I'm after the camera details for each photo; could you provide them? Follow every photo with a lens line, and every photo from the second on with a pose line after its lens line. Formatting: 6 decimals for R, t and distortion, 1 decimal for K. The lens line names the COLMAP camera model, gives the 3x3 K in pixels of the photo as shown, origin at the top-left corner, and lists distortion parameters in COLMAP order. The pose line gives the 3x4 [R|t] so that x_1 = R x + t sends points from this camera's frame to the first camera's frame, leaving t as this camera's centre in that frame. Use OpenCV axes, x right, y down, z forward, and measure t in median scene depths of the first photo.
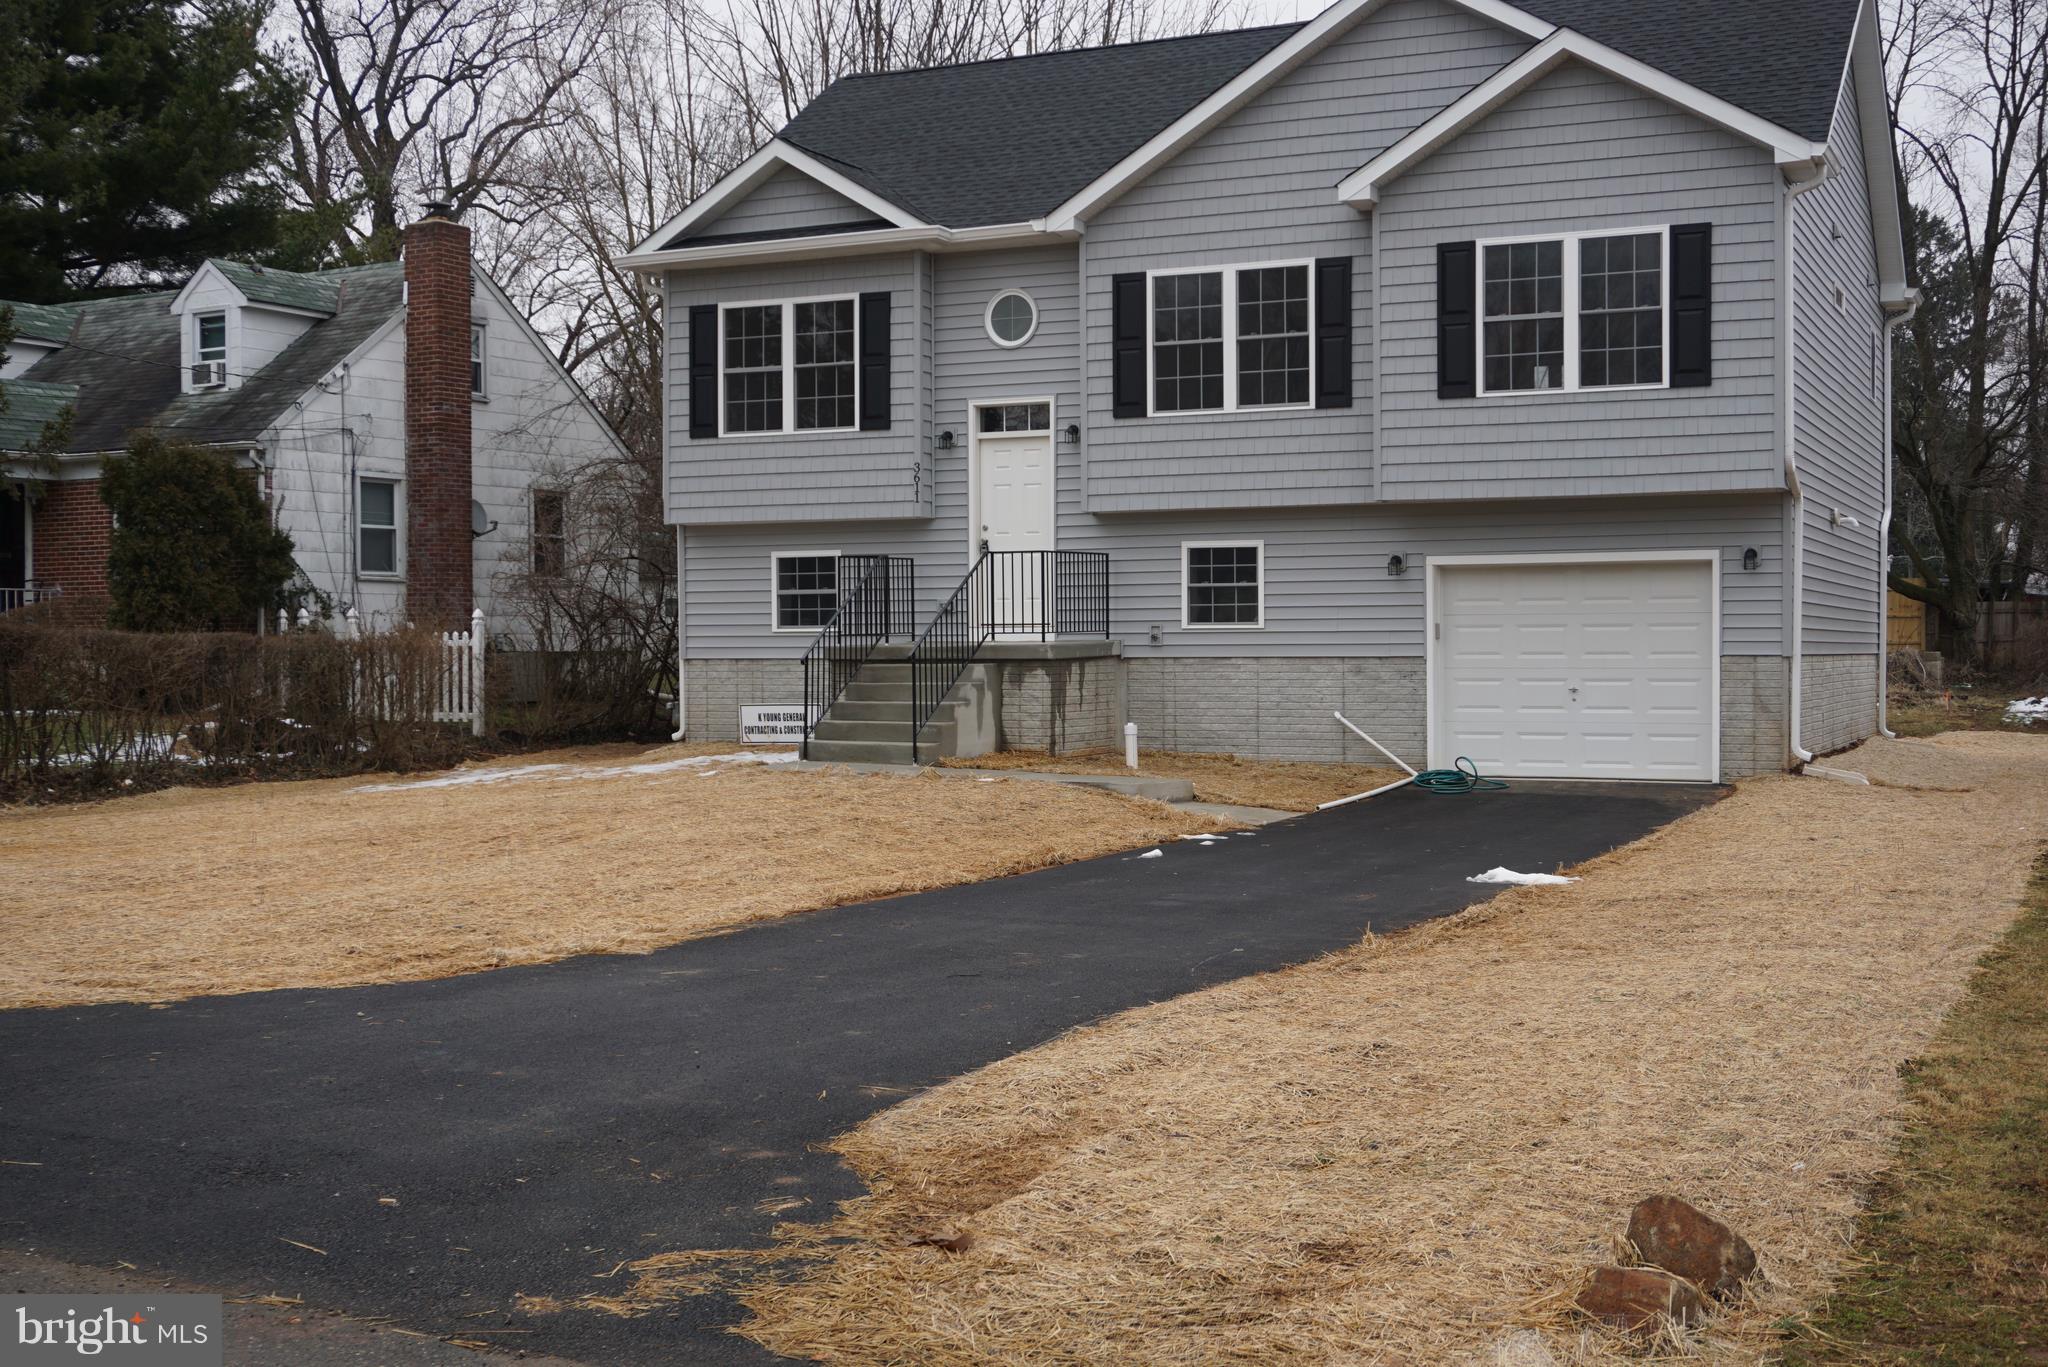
lens RADIAL K [[2422.0, 0, 1024.4], [0, 2422.0, 687.7], [0, 0, 1]] dist [0.024660, 0.047993]
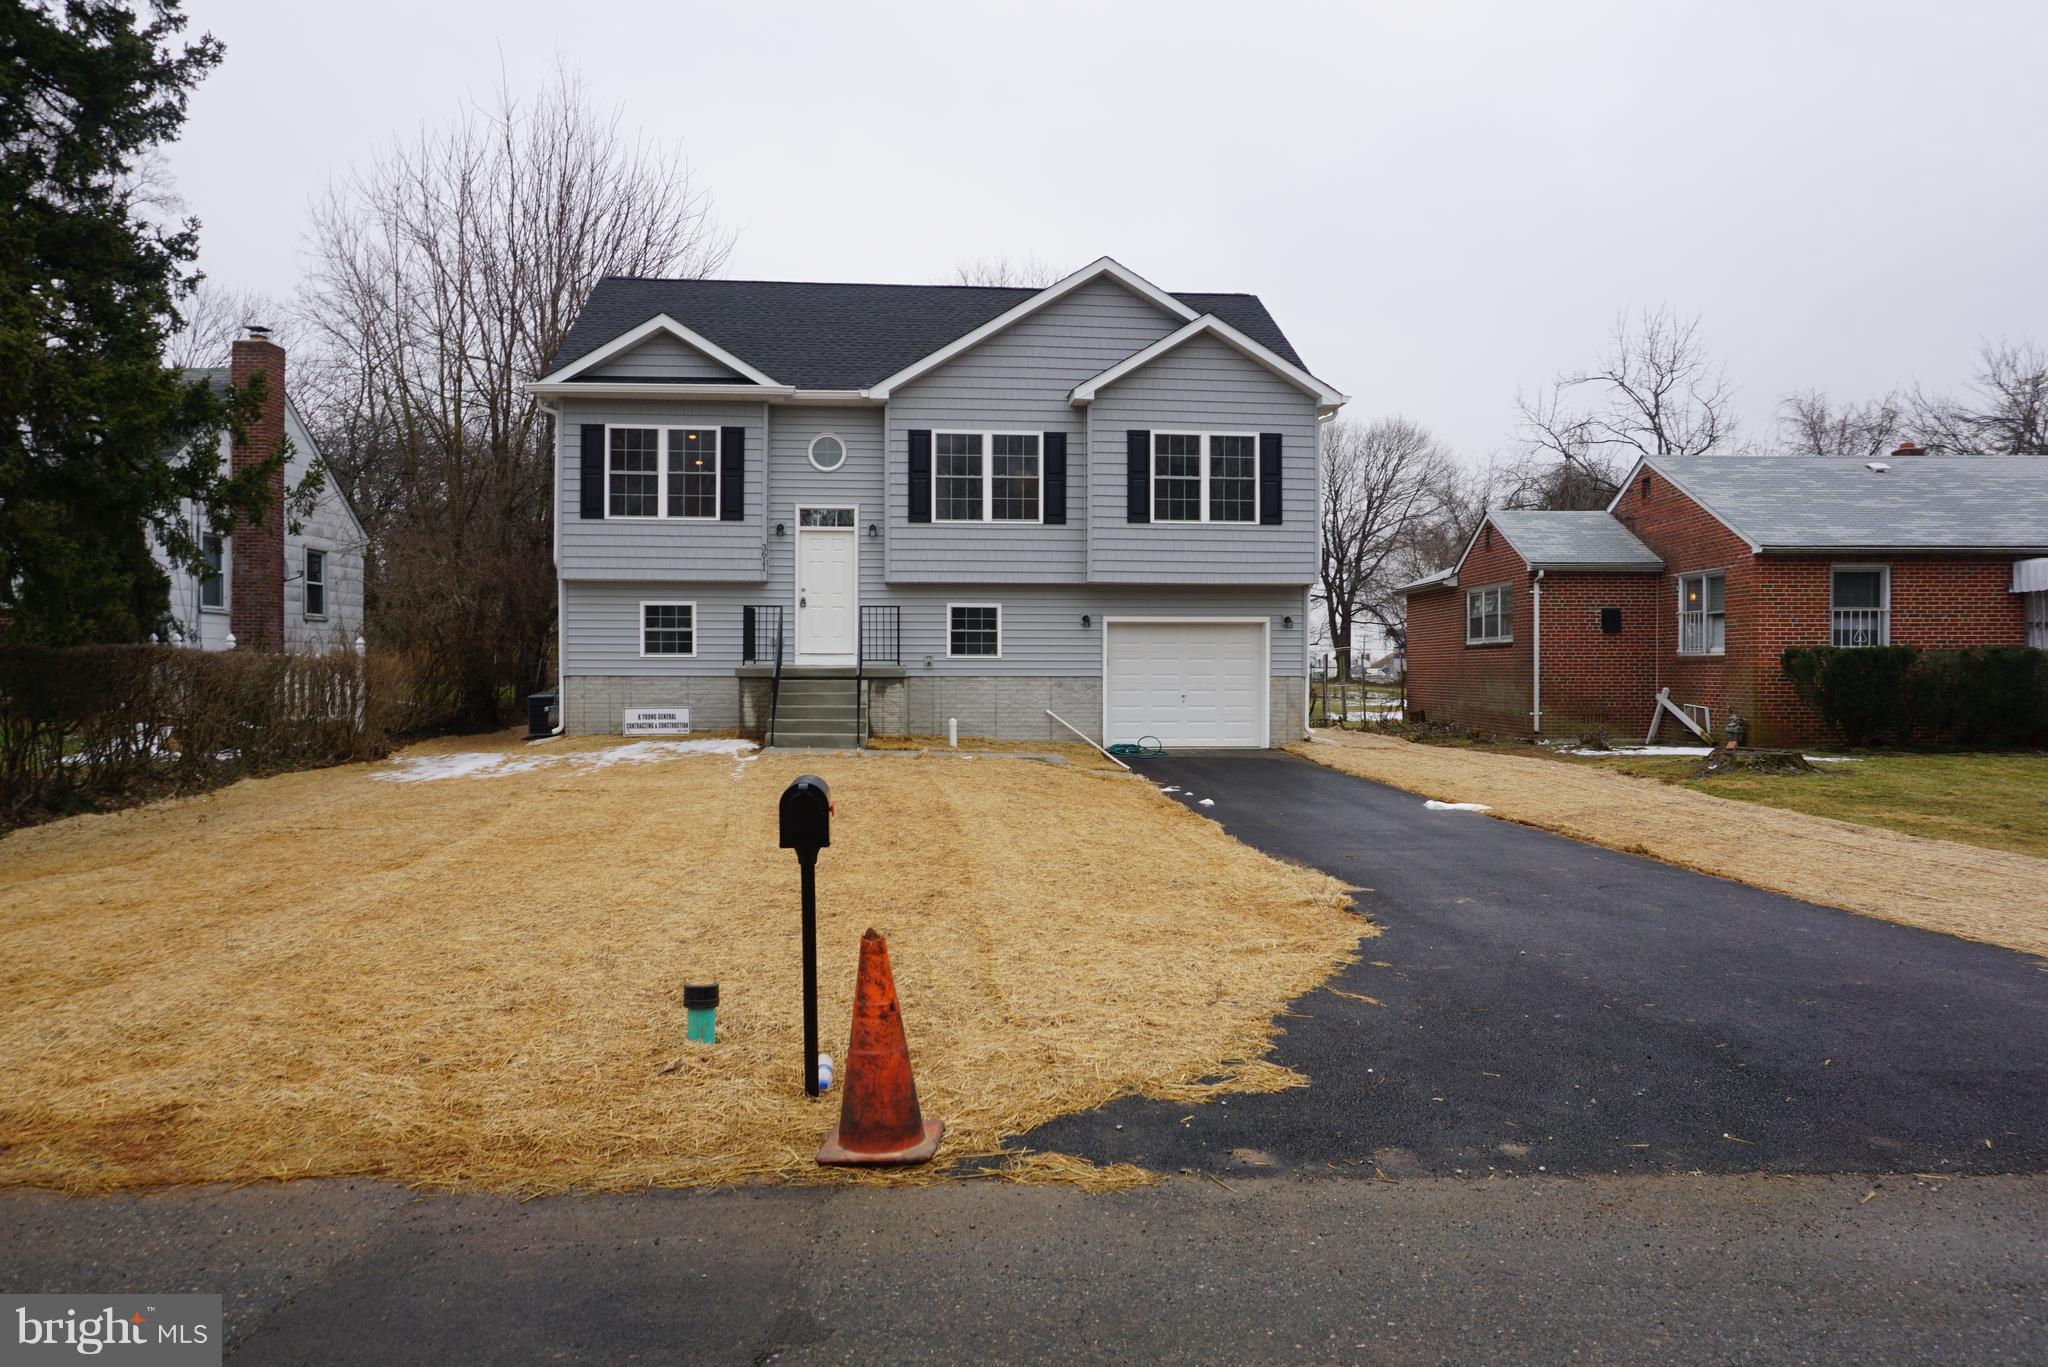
lens RADIAL K [[1396.8, 0, 1013.2], [0, 1396.8, 685.1], [0, 0, 1]] dist [-0.018493, 0.002852]
pose [[0.861512, 0.000432, 0.507737, -0.369626], [0.002226, 0.999987, -0.004628, -0.002452], [-0.507732, 0.005117, 0.861500, 0.200223]]
